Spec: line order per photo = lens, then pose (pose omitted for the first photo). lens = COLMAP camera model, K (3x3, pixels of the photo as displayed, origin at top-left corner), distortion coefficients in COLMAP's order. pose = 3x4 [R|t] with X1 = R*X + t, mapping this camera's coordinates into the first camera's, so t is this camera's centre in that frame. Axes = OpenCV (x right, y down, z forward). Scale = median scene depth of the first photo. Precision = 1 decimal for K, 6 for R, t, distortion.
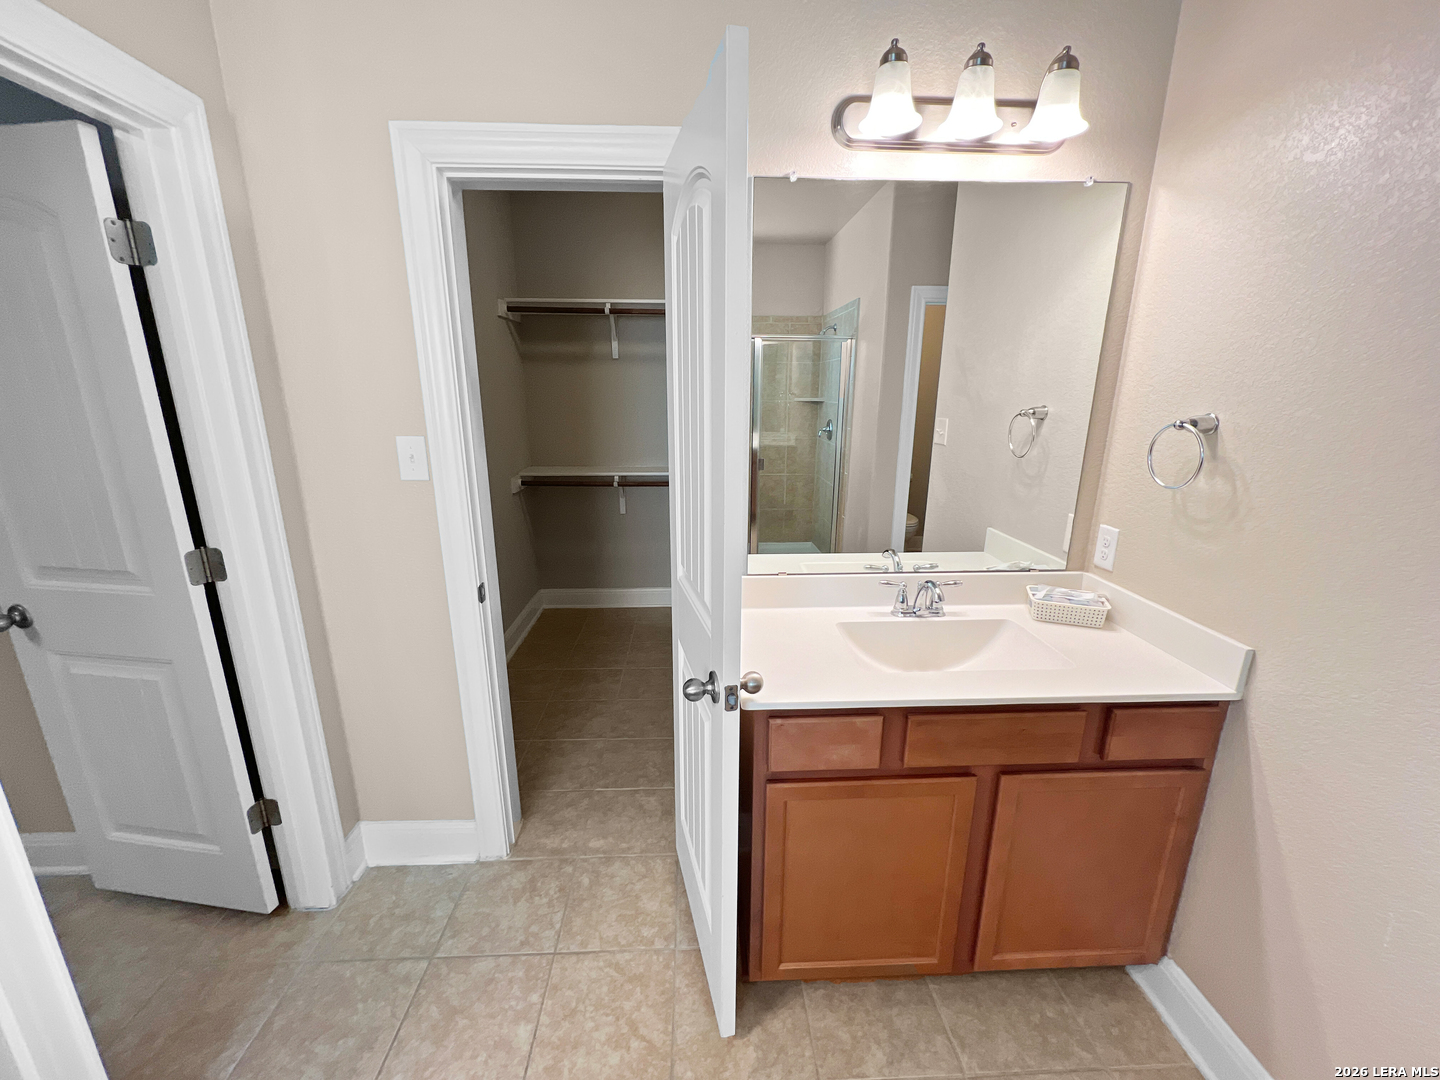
lens RADIAL K [[571.9, 0, 719.7], [0, 571.9, 540.1], [0, 0, 1]] dist [0.000441, 0.000206]
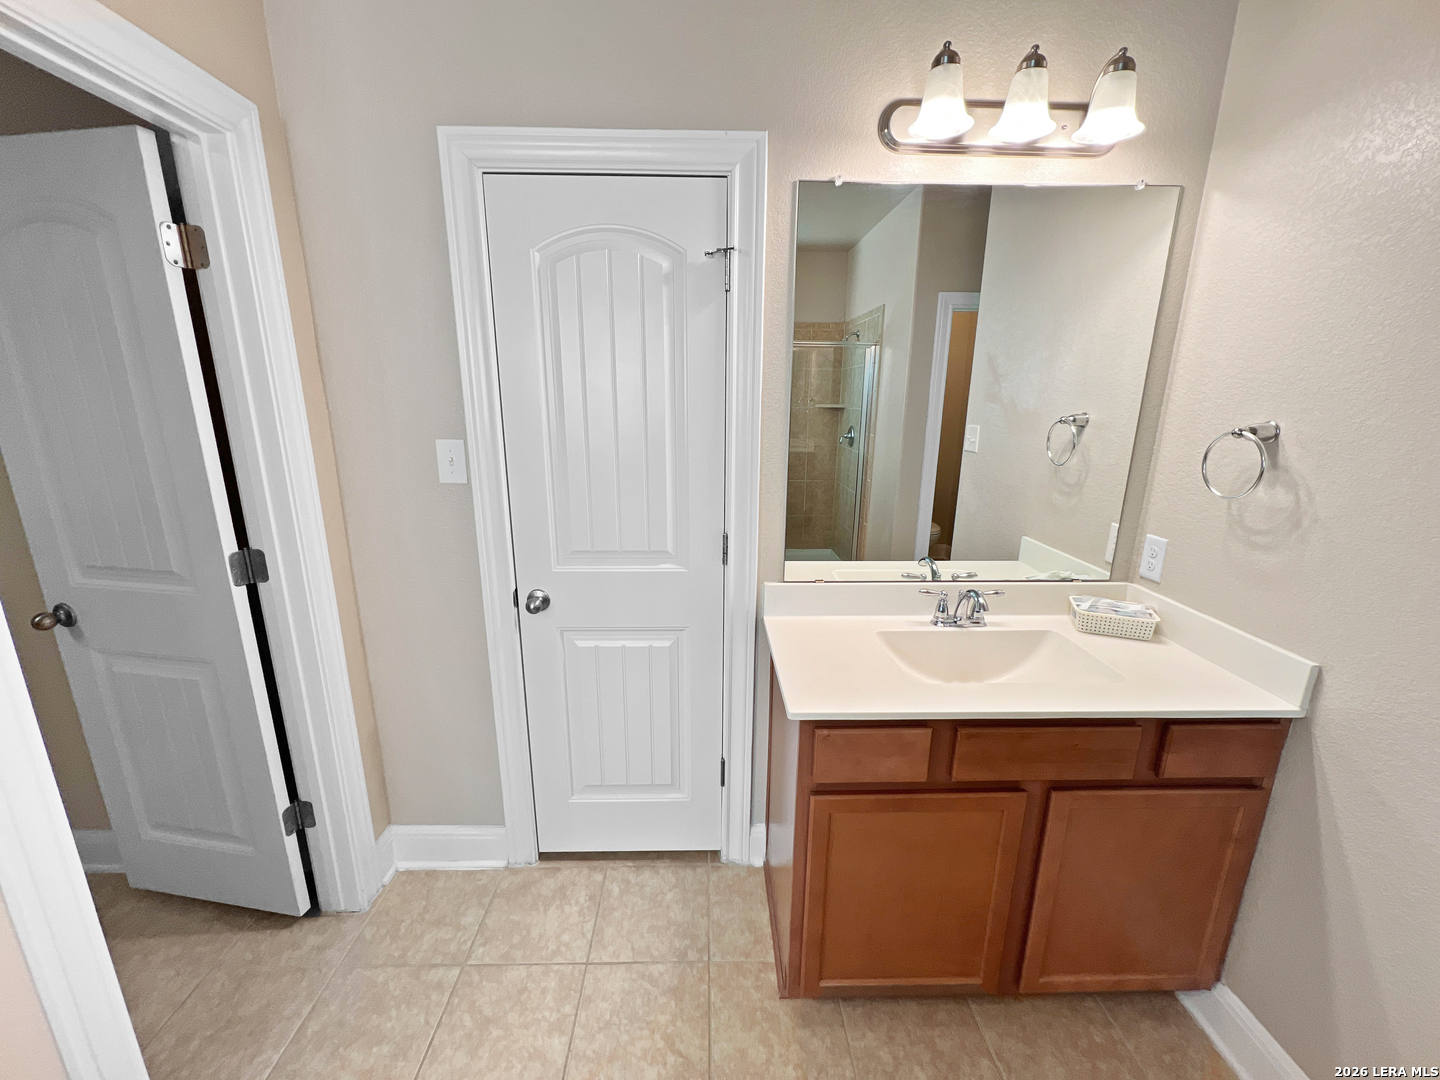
lens RADIAL K [[572.9, 0, 719.8], [0, 572.9, 540.6], [0, 0, 1]] dist [0.001081, 0.000120]
pose [[0.999773, 0.010042, -0.018772, -0.052677], [-0.010223, 0.999902, -0.009583, 0.000269], [0.018674, 0.009773, 0.999778, 0.009263]]
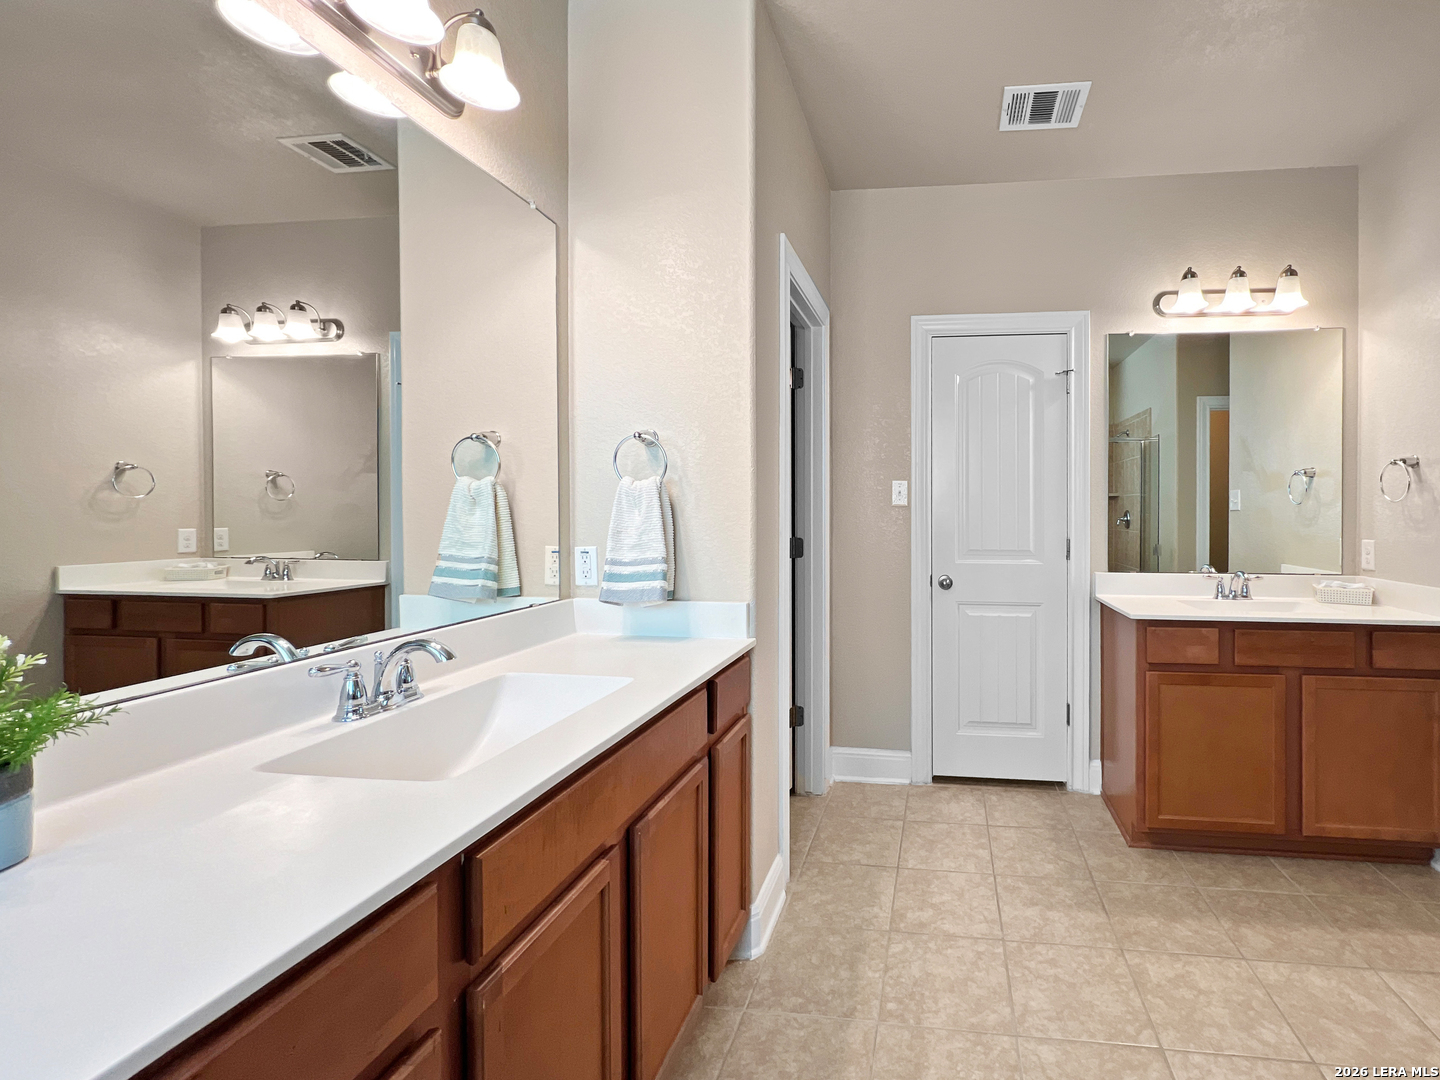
lens RADIAL K [[624.5, 0, 893.4], [0, 624.5, 515.5], [0, 0, 1]] dist [0.000643, 0.000241]
pose [[0.991470, -0.000637, -0.130335, -0.344934], [-0.032055, 0.968081, -0.248578, 0.399603], [0.126333, 0.250635, 0.959803, -0.781348]]
